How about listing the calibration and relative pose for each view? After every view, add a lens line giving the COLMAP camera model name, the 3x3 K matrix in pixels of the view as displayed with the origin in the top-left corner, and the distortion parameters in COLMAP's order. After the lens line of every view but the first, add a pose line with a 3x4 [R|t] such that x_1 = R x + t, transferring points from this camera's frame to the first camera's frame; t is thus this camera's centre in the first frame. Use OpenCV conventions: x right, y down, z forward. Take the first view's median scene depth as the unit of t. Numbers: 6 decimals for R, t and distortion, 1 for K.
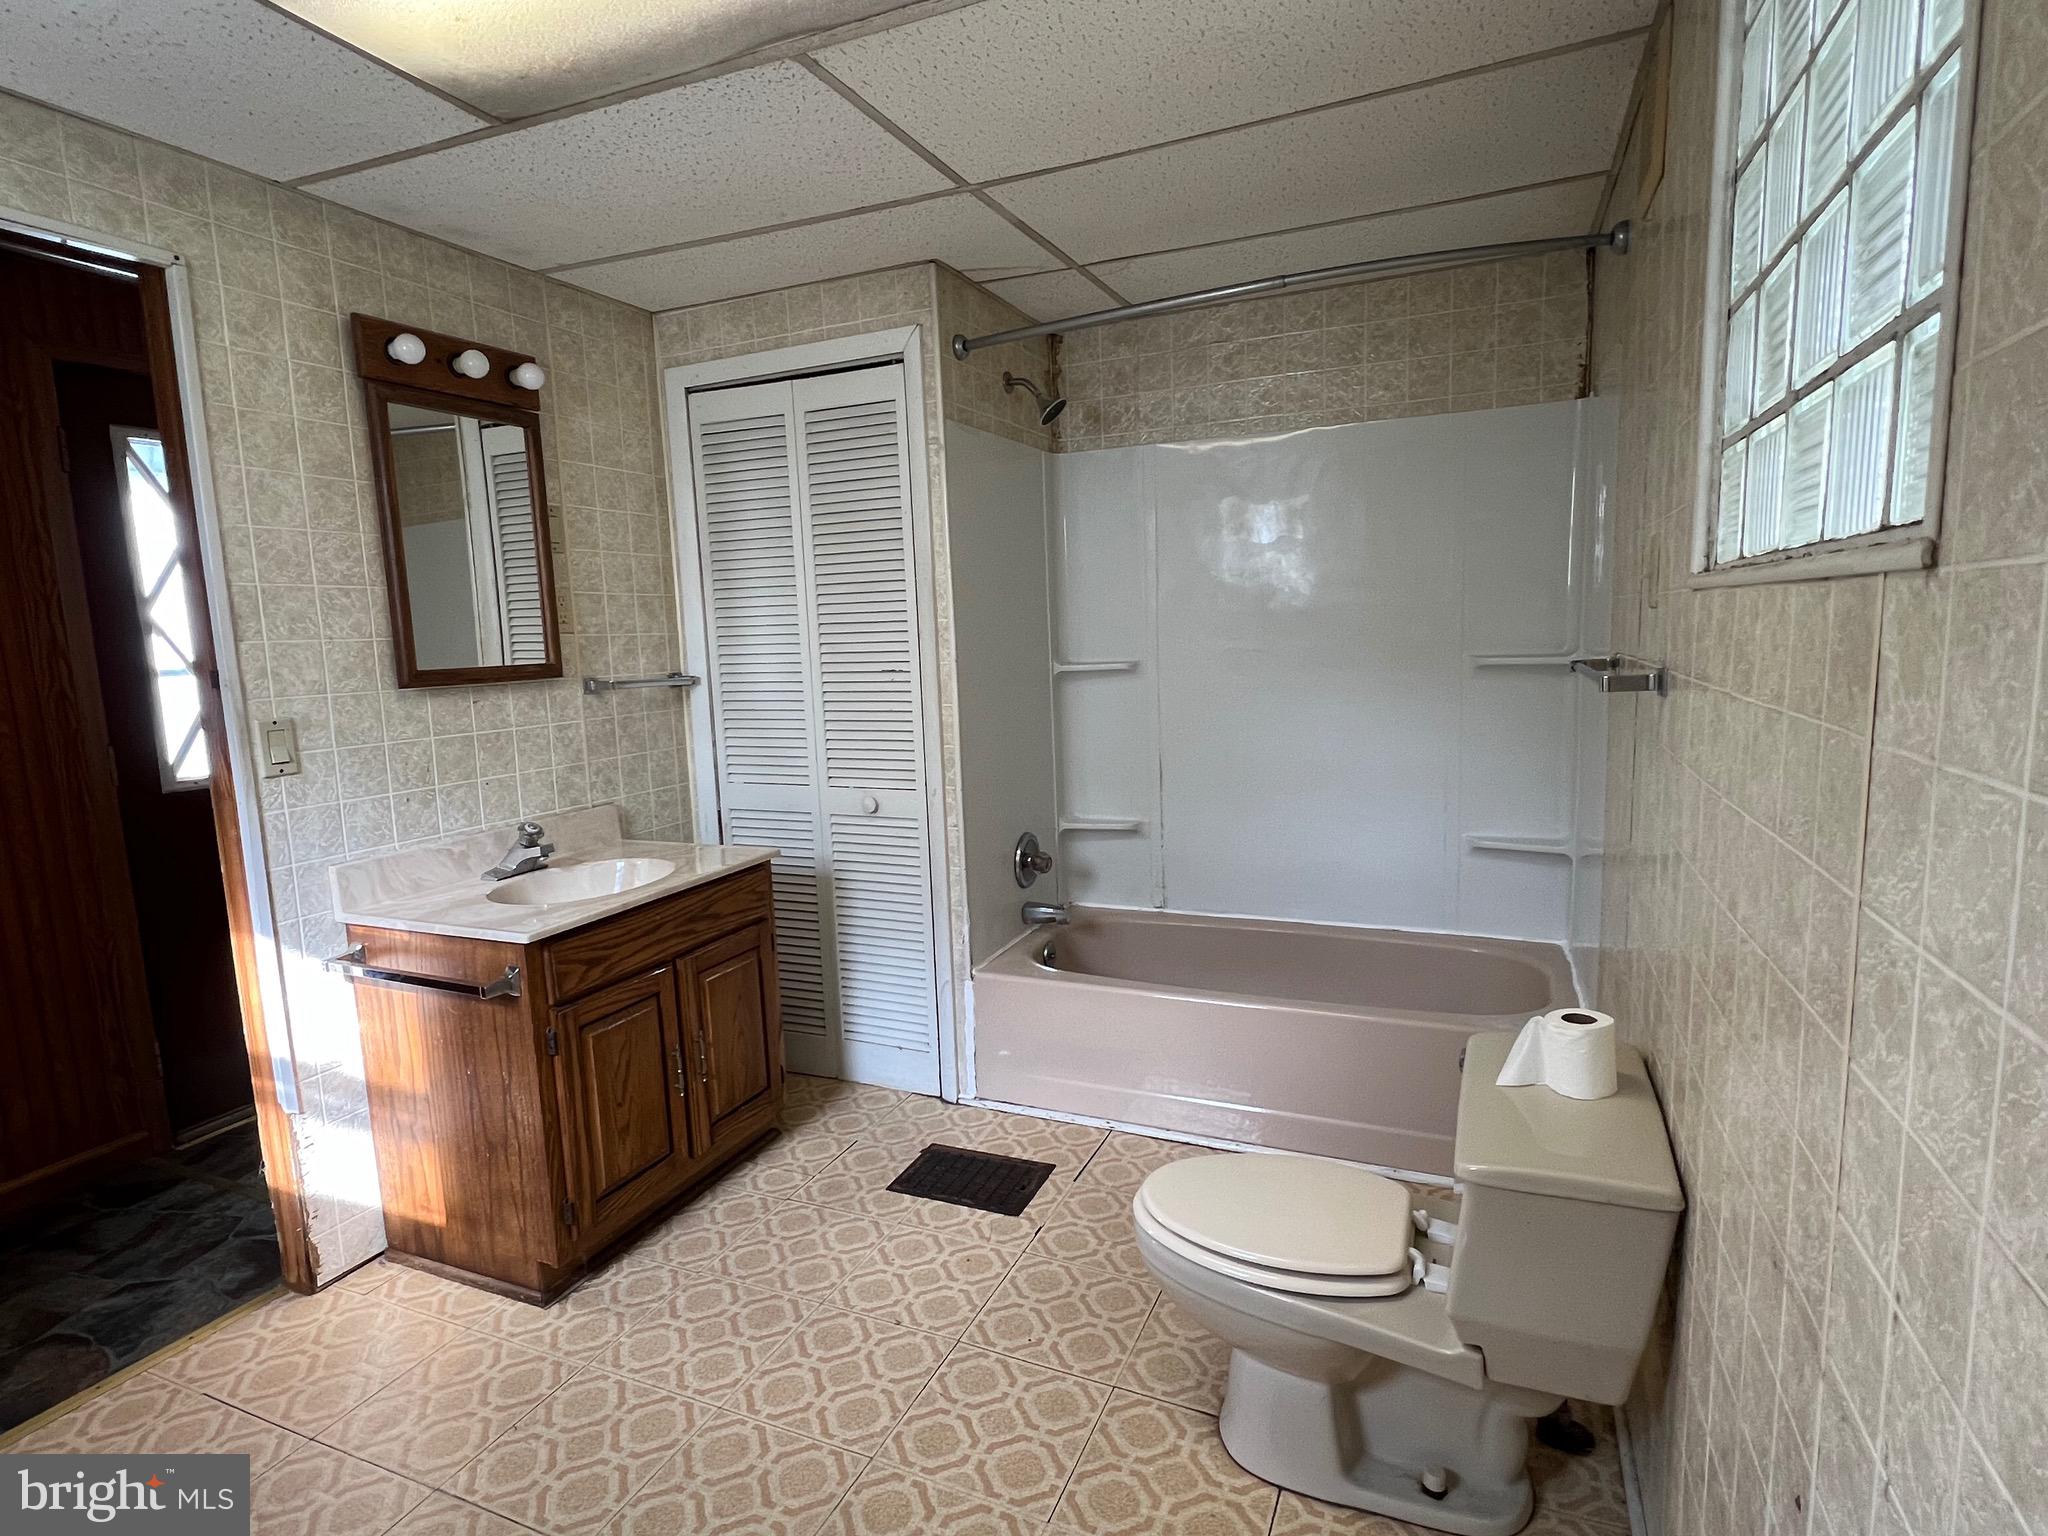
lens RADIAL K [[1061.4, 0, 1016.4], [0, 1061.4, 776.2], [0, 0, 1]] dist [-0.003971, -0.001313]
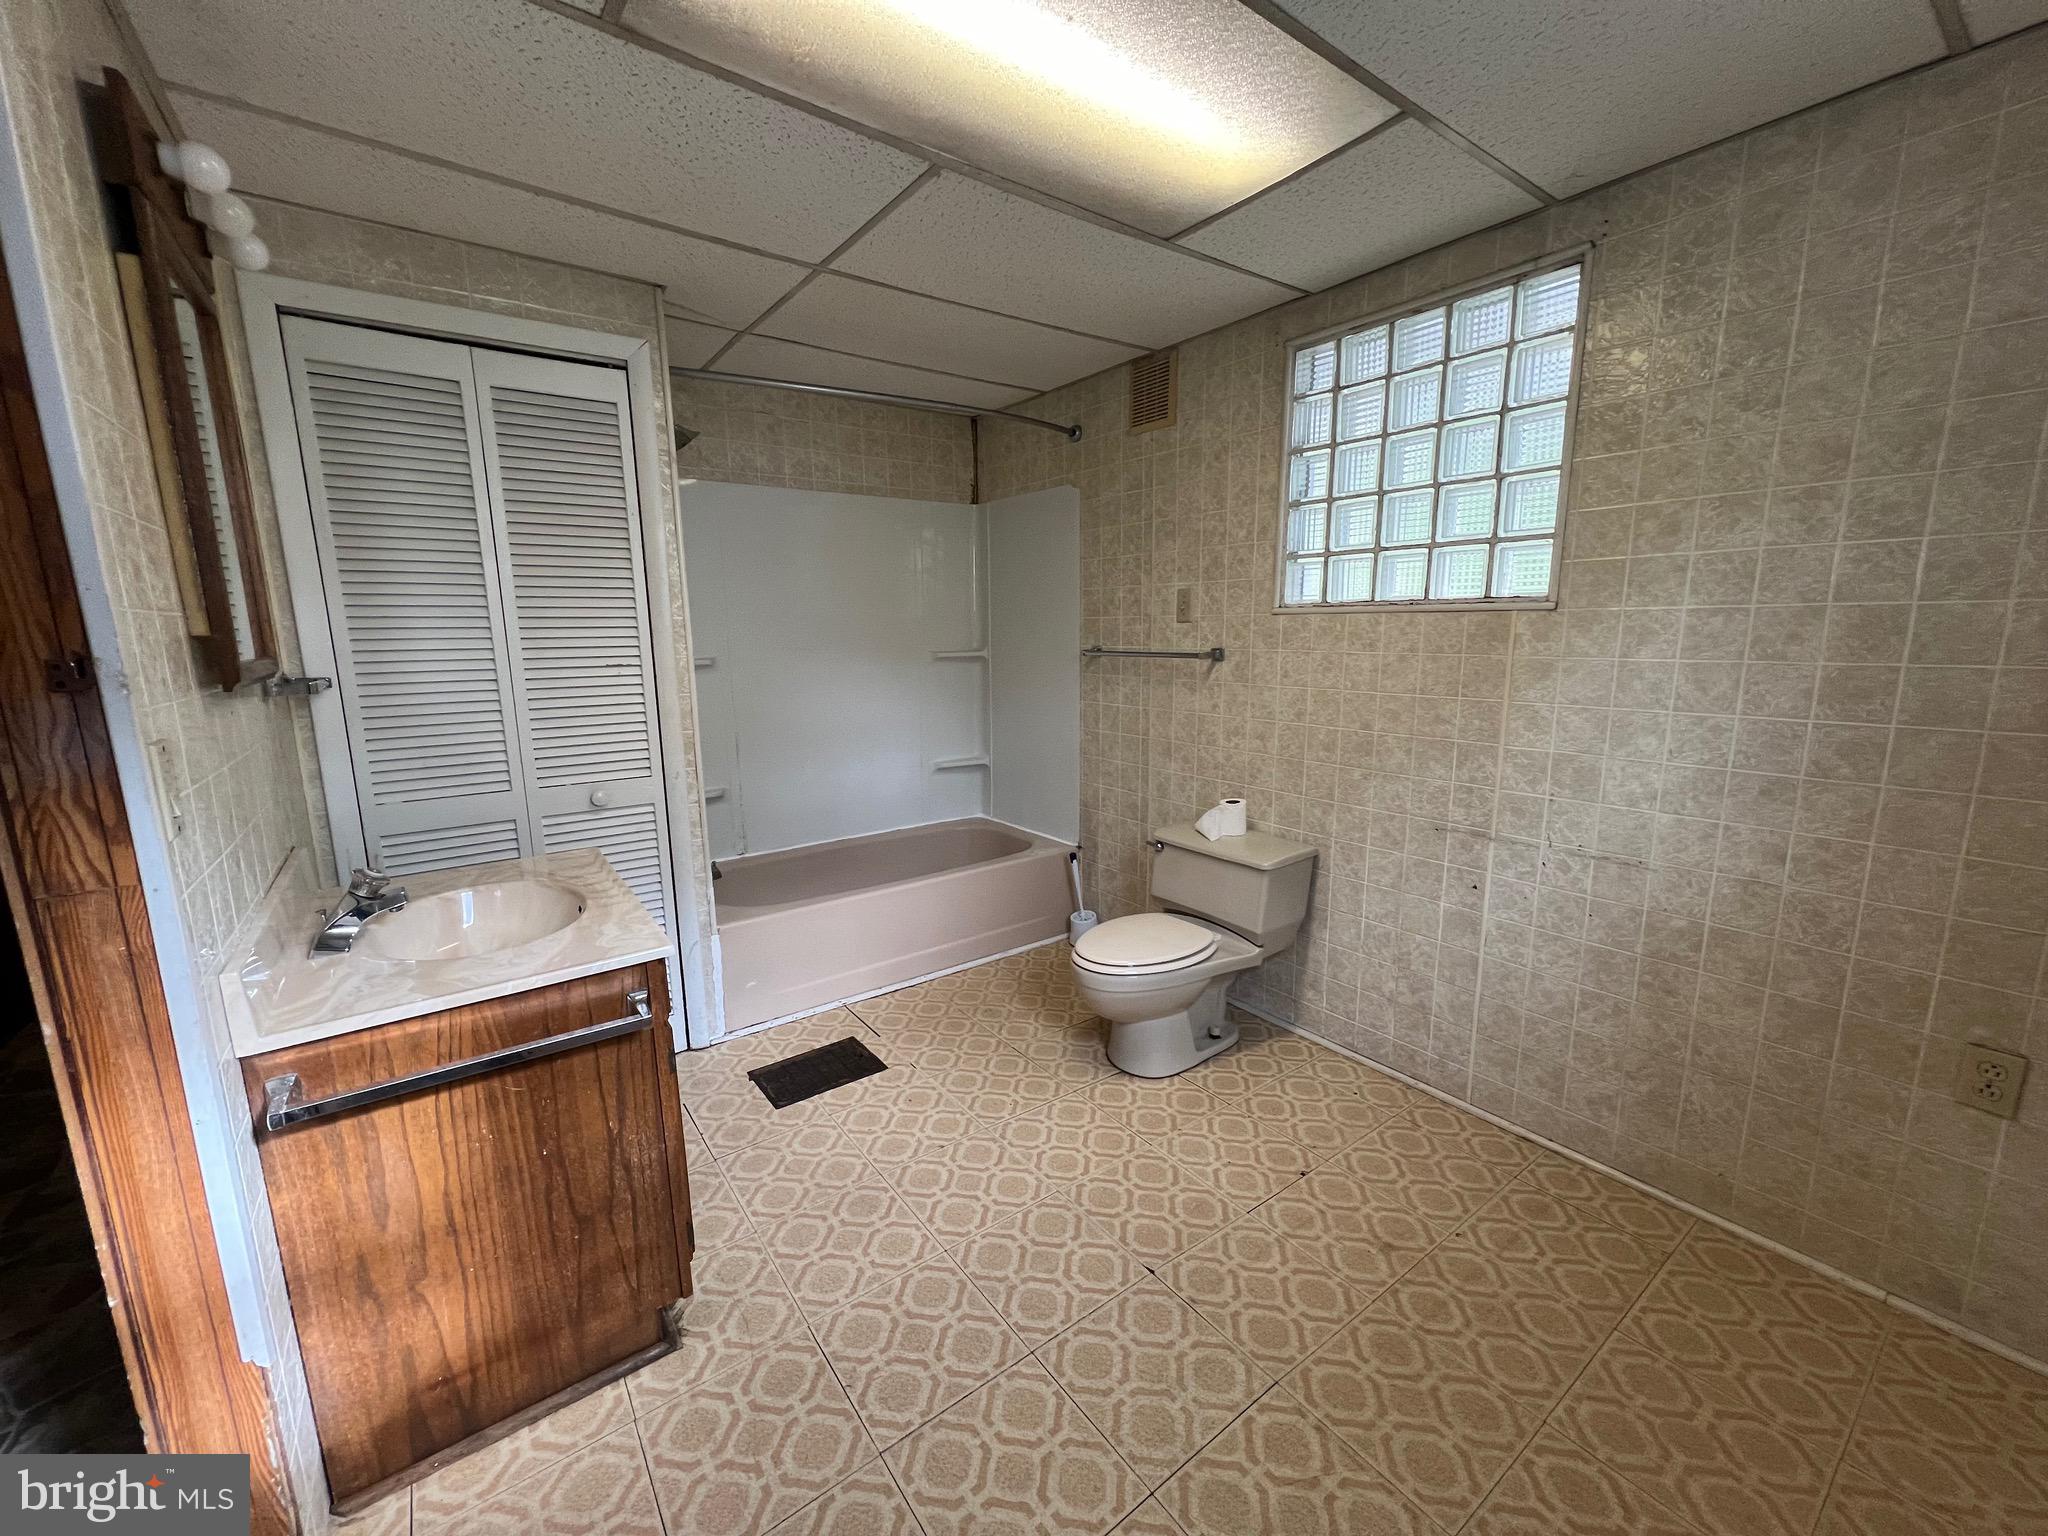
lens RADIAL K [[814.9, 0, 1020.7], [0, 814.9, 776.0], [0, 0, 1]] dist [-0.001300, -0.000401]
pose [[0.496506, -0.130227, 0.858209, -0.627856], [0.114749, 0.989852, 0.083816, -0.013903], [-0.860415, 0.056863, 0.506411, 0.263855]]
